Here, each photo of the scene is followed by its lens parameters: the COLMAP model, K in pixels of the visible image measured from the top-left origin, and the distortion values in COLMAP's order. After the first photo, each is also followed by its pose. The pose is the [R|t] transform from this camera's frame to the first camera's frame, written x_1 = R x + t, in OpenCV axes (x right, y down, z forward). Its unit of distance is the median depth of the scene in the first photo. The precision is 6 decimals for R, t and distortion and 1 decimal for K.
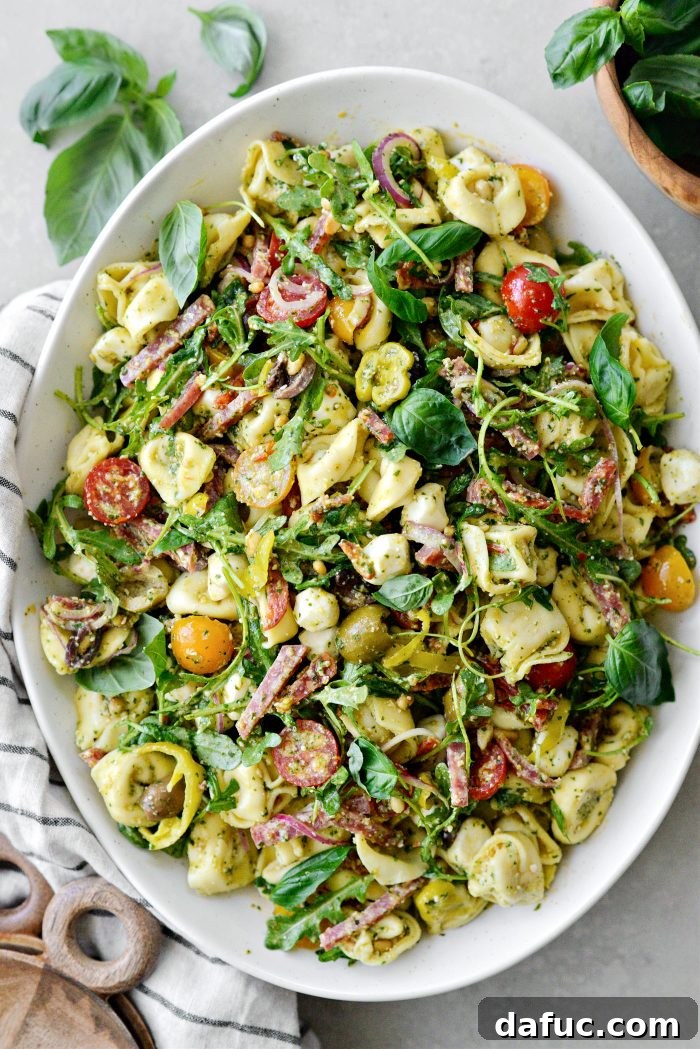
lens RADIAL K [[1755.0, 0, 352.0], [0, 1755.0, 456.9], [0, 0, 1]] dist [-0.046413, -0.088169]
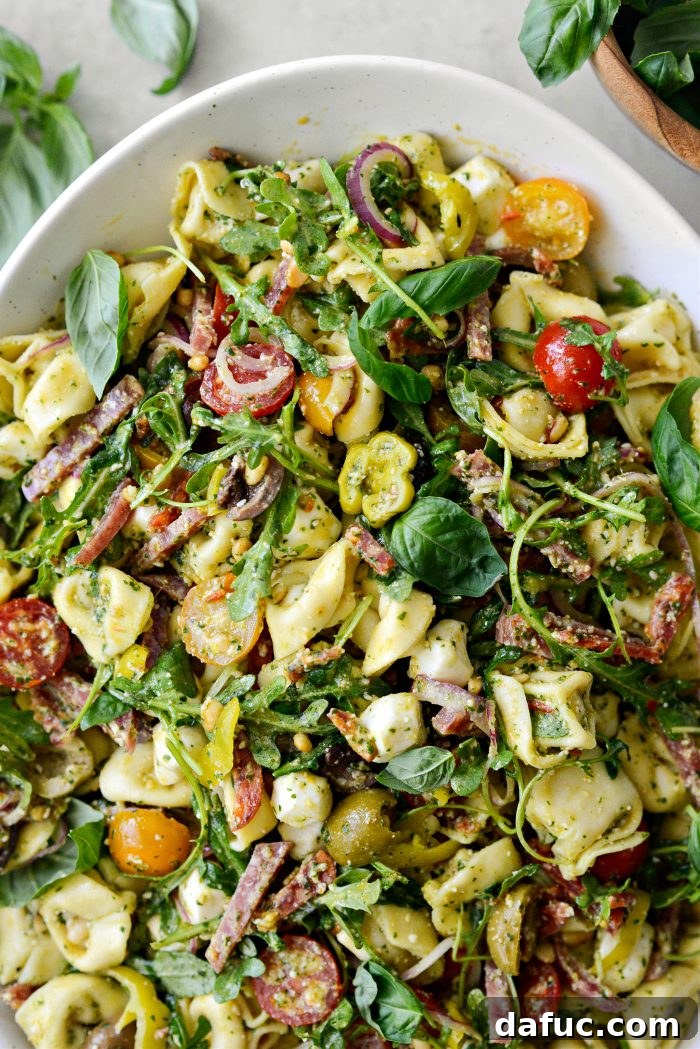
lens RADIAL K [[1755.0, 0, 352.0], [0, 1755.0, 456.9], [0, 0, 1]] dist [-0.046413, -0.088169]
pose [[0.998784, -0.047502, 0.013162, -0.001536], [0.046767, 0.997580, 0.051440, -0.092963], [-0.015574, -0.050762, 0.998589, 0.260892]]
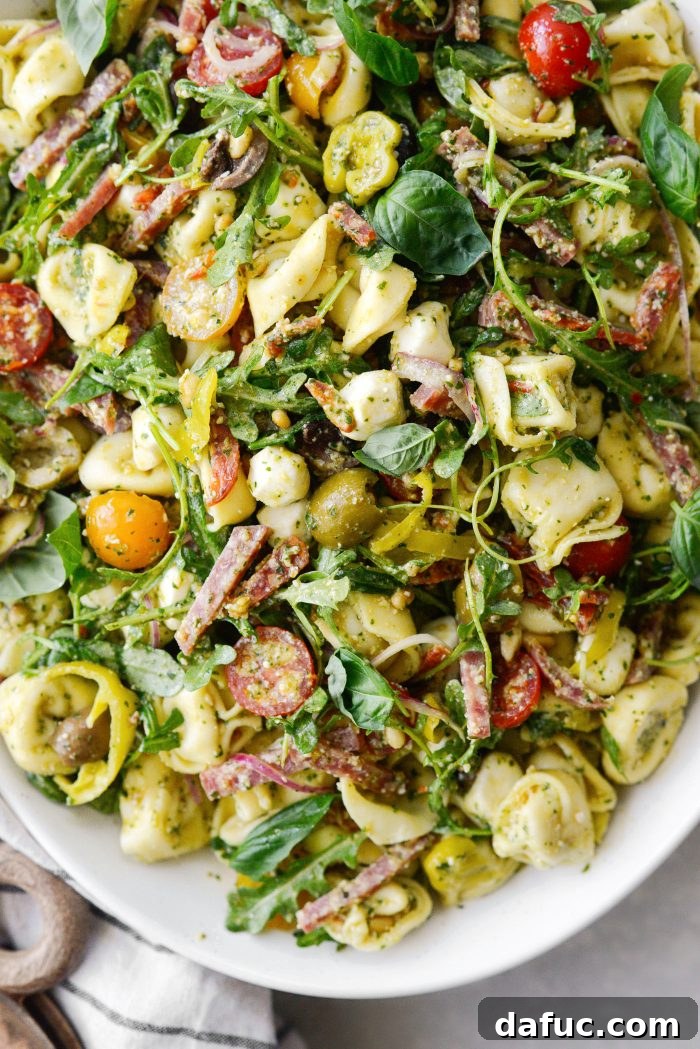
lens RADIAL K [[1755.0, 0, 352.0], [0, 1755.0, 456.9], [0, 0, 1]] dist [-0.046413, -0.088169]
pose [[0.999611, -0.025887, -0.010416, 0.018318], [0.026247, 0.999005, 0.036045, 0.052127], [0.009472, -0.036304, 0.999296, 0.259639]]
